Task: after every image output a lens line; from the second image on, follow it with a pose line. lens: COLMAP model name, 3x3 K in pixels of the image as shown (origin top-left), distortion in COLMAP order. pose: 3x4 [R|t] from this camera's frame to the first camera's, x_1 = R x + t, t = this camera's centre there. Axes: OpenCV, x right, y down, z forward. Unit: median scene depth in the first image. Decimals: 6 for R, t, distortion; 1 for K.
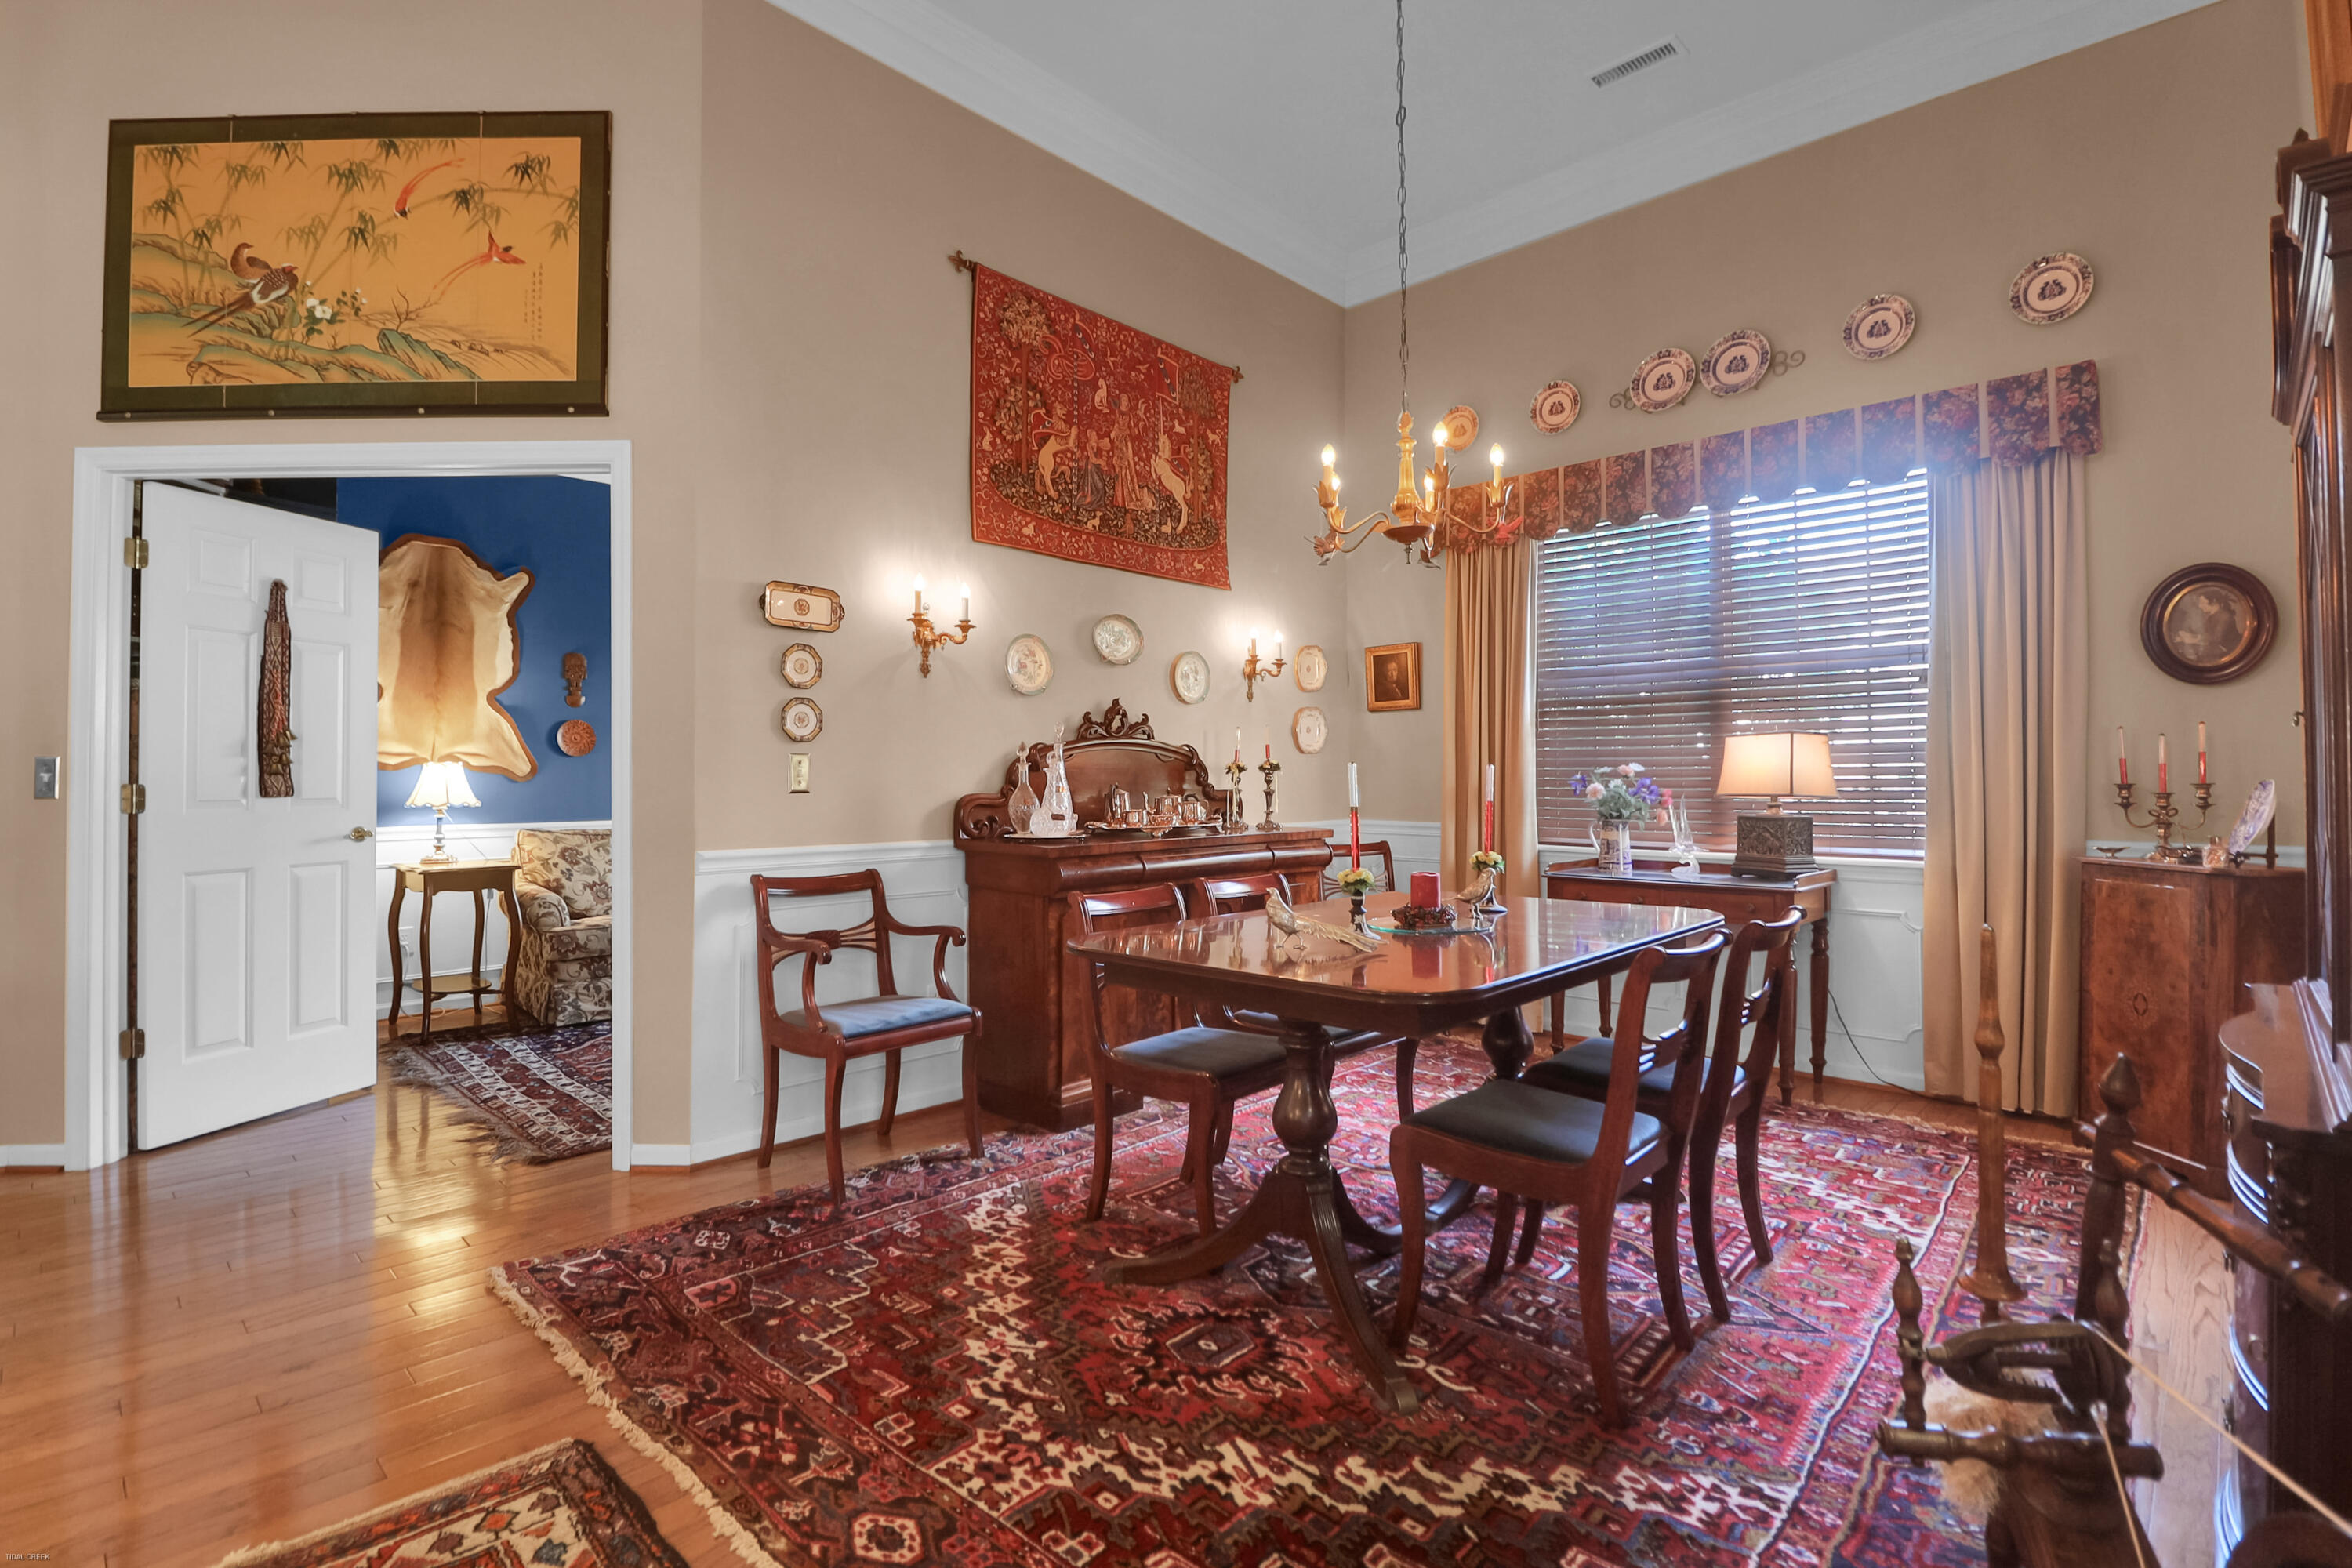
lens RADIAL K [[1101.9, 0, 1173.1], [0, 1101.9, 751.5], [0, 0, 1]] dist [-0.001347, -0.011226]
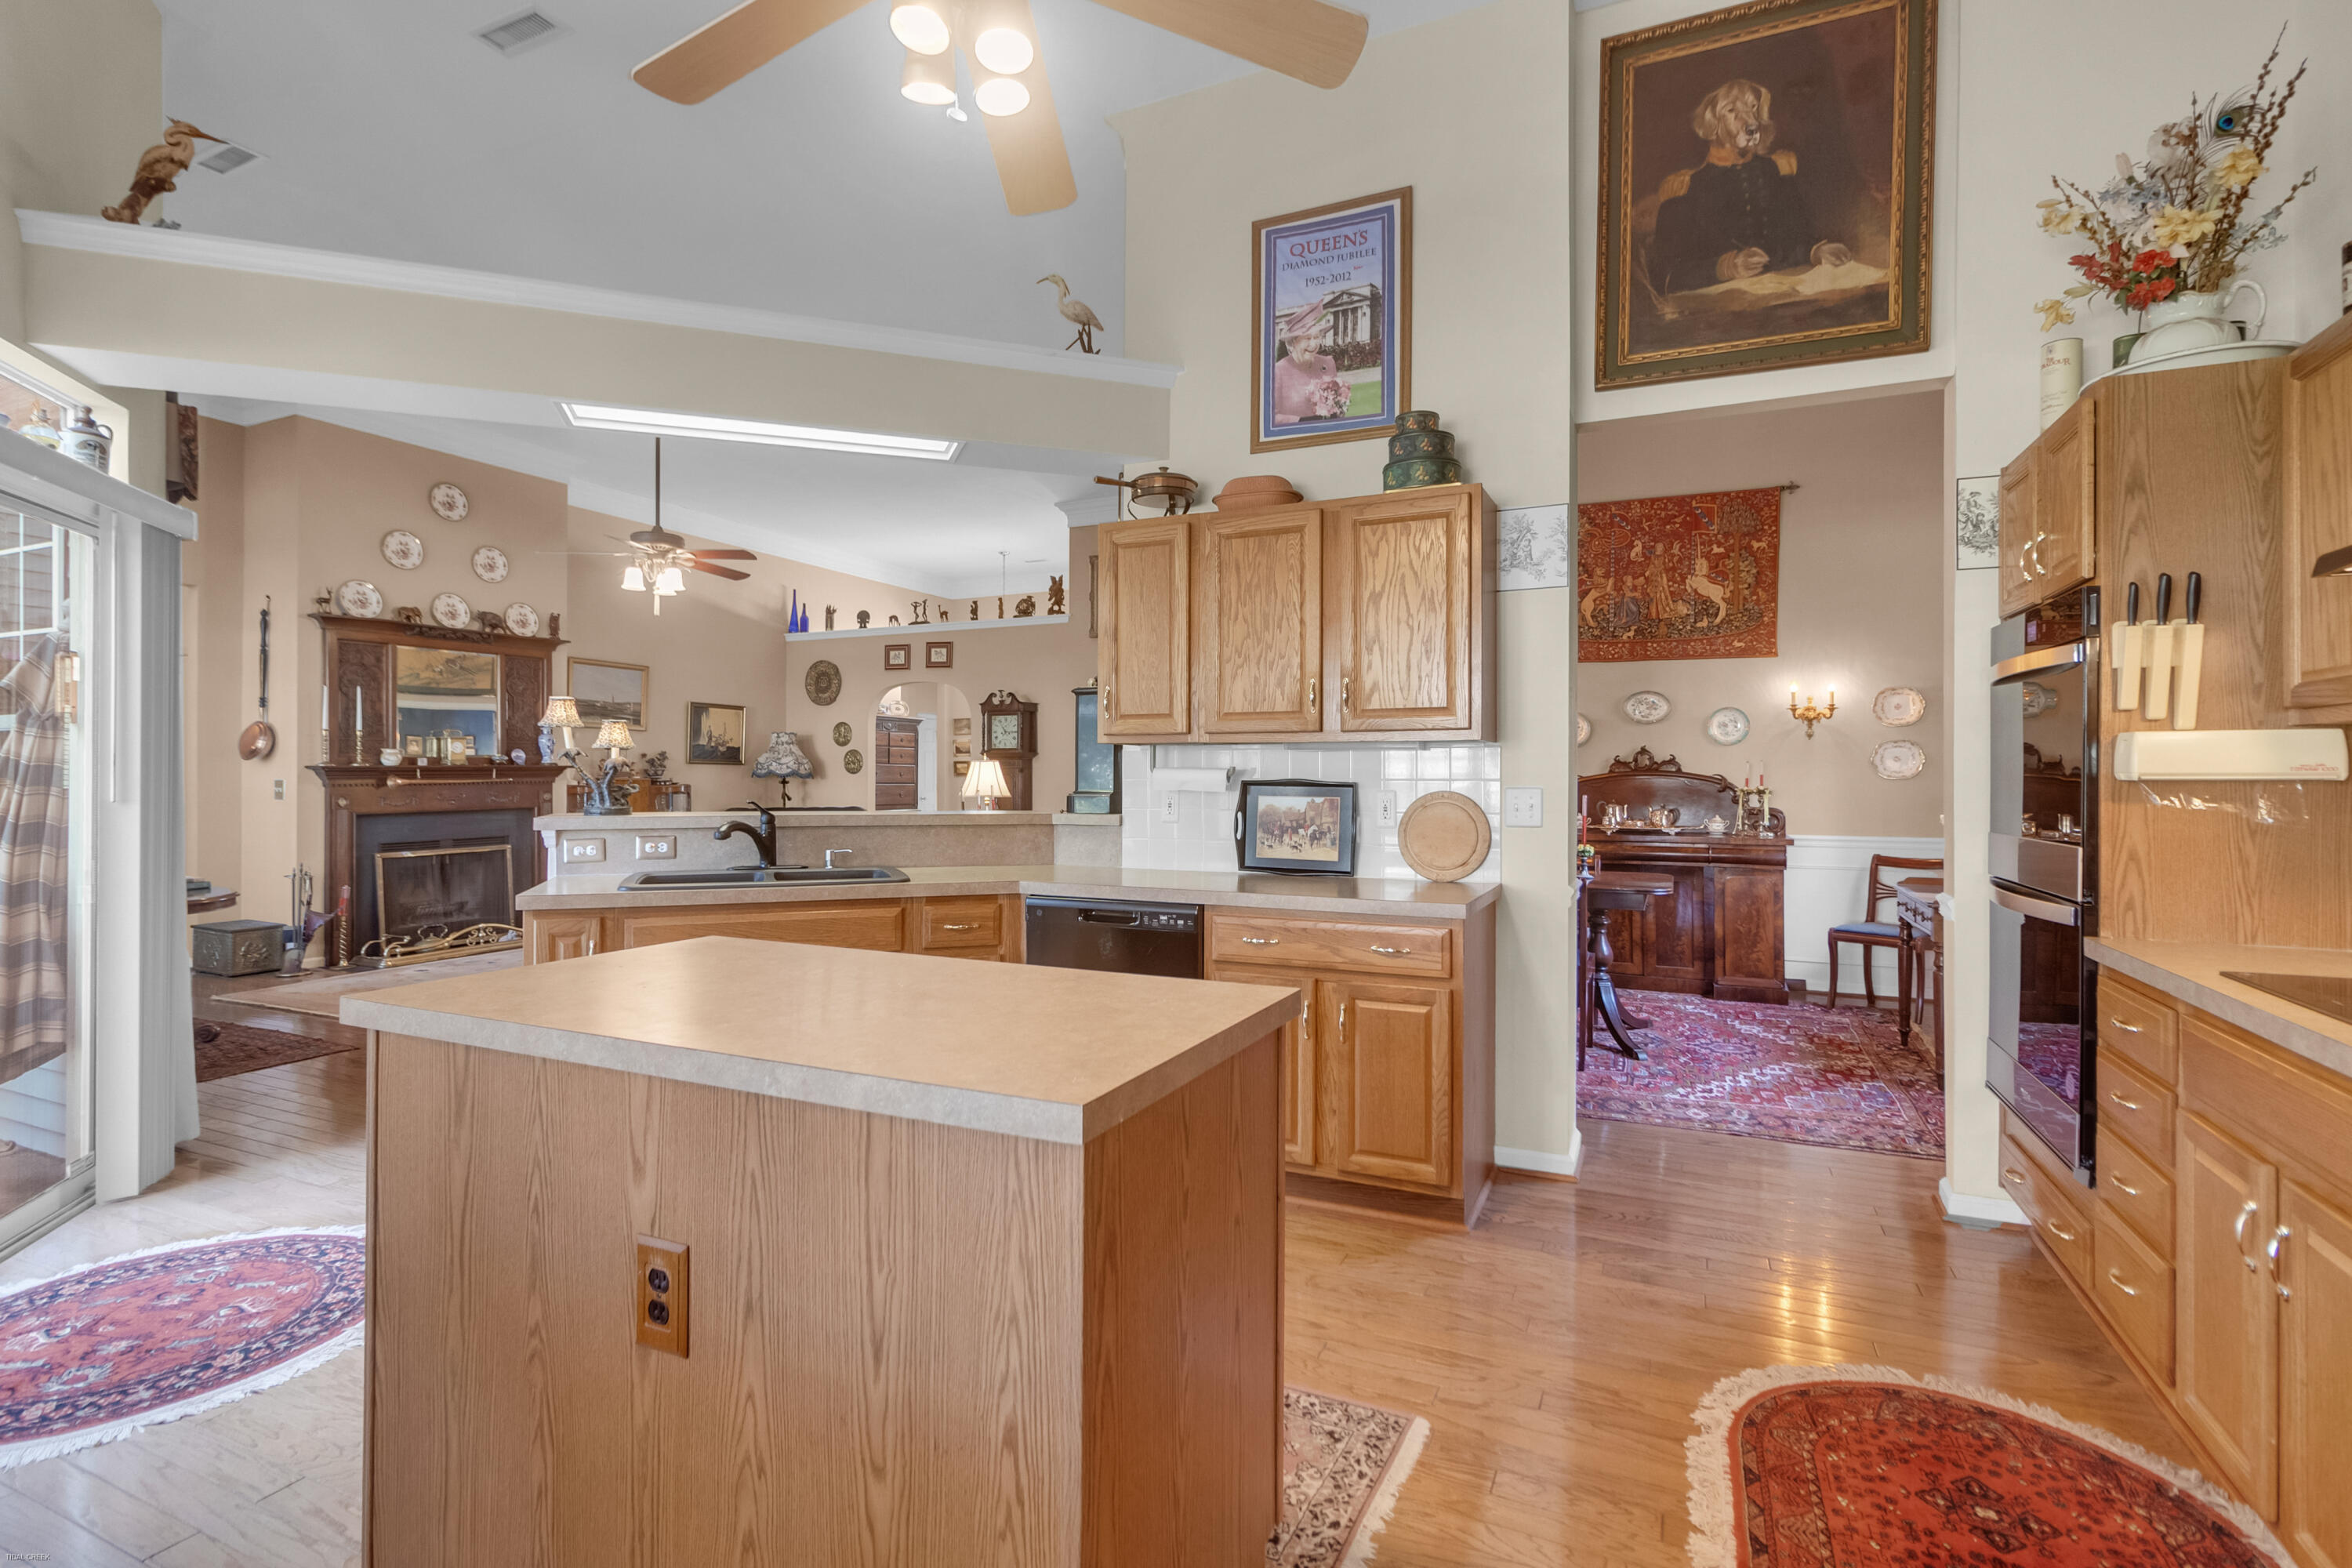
lens RADIAL K [[1103.9, 0, 1175.7], [0, 1103.9, 773.0], [0, 0, 1]] dist [0.000595, 0.000874]
pose [[0.327031, 0.002127, -0.945011, 1.639303], [0.017282, 0.999817, 0.008231, -0.045670], [0.944856, -0.019024, 0.326934, -0.180888]]
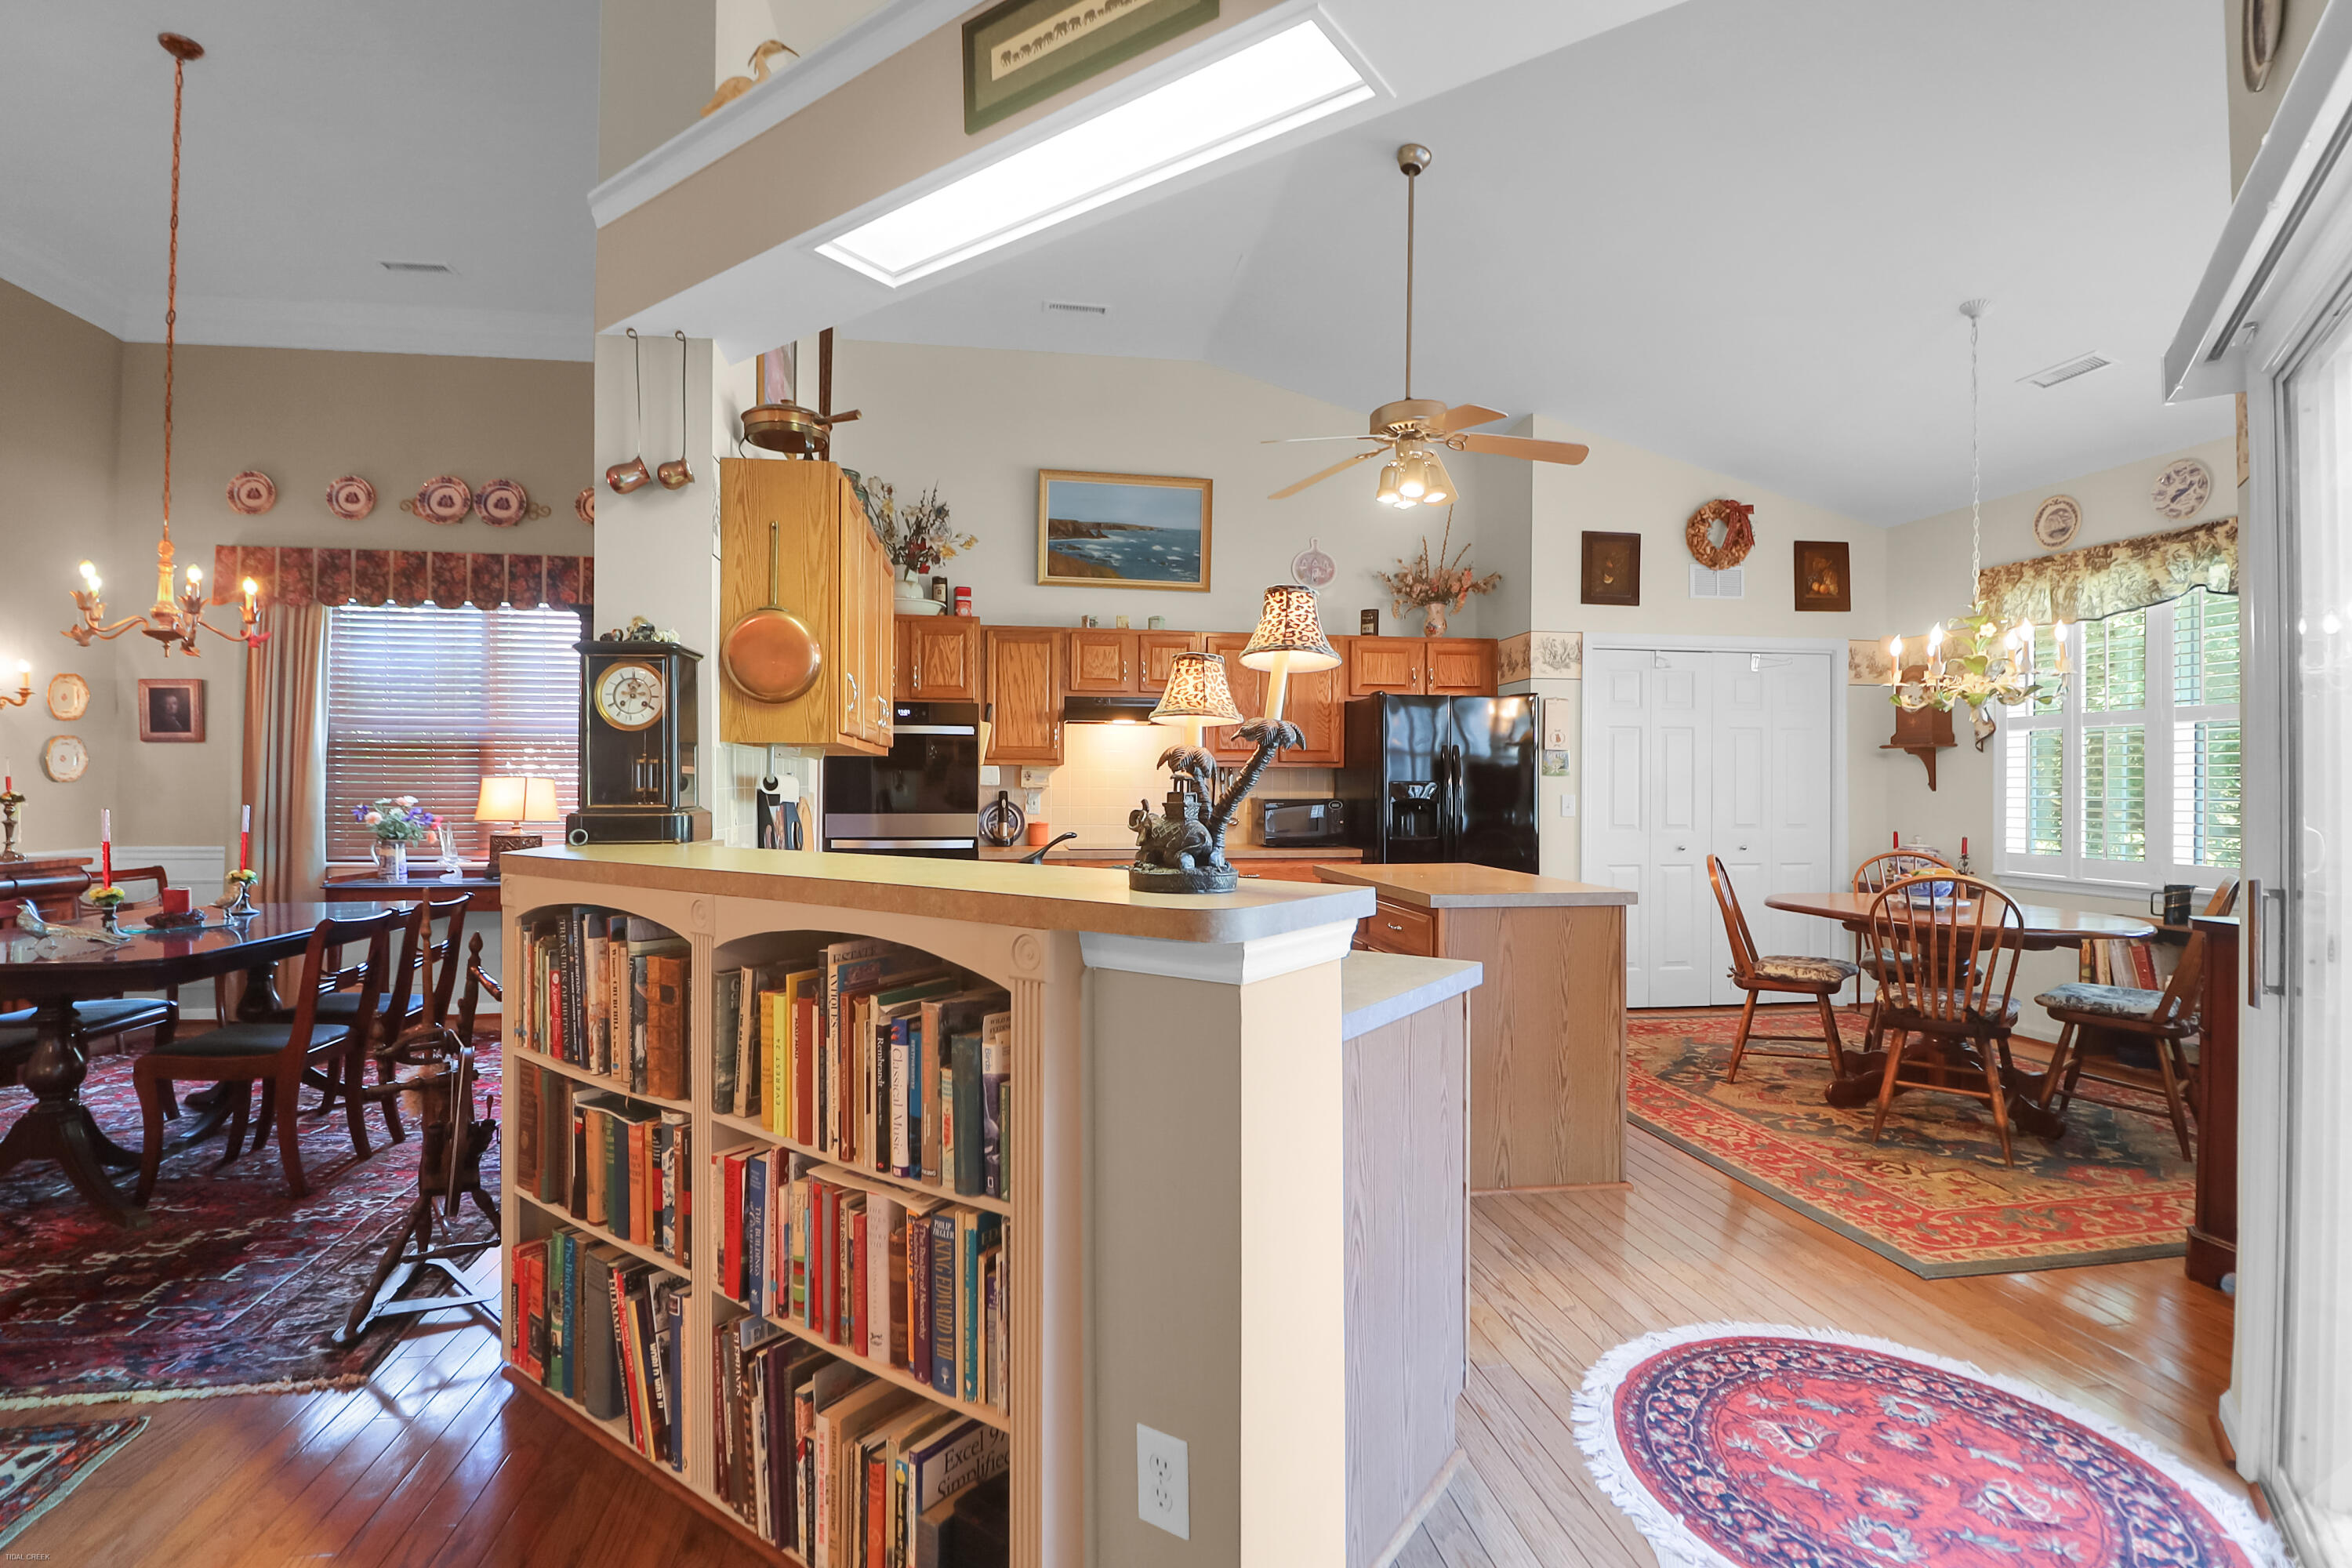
lens RADIAL K [[1089.5, 0, 1172.7], [0, 1089.5, 781.1], [0, 0, 1]] dist [-0.000325, -0.013235]
pose [[0.601878, 0.010318, 0.798521, -0.079655], [-0.025117, 0.999666, 0.006015, -0.050289], [-0.798193, -0.023677, 0.601937, -0.651173]]
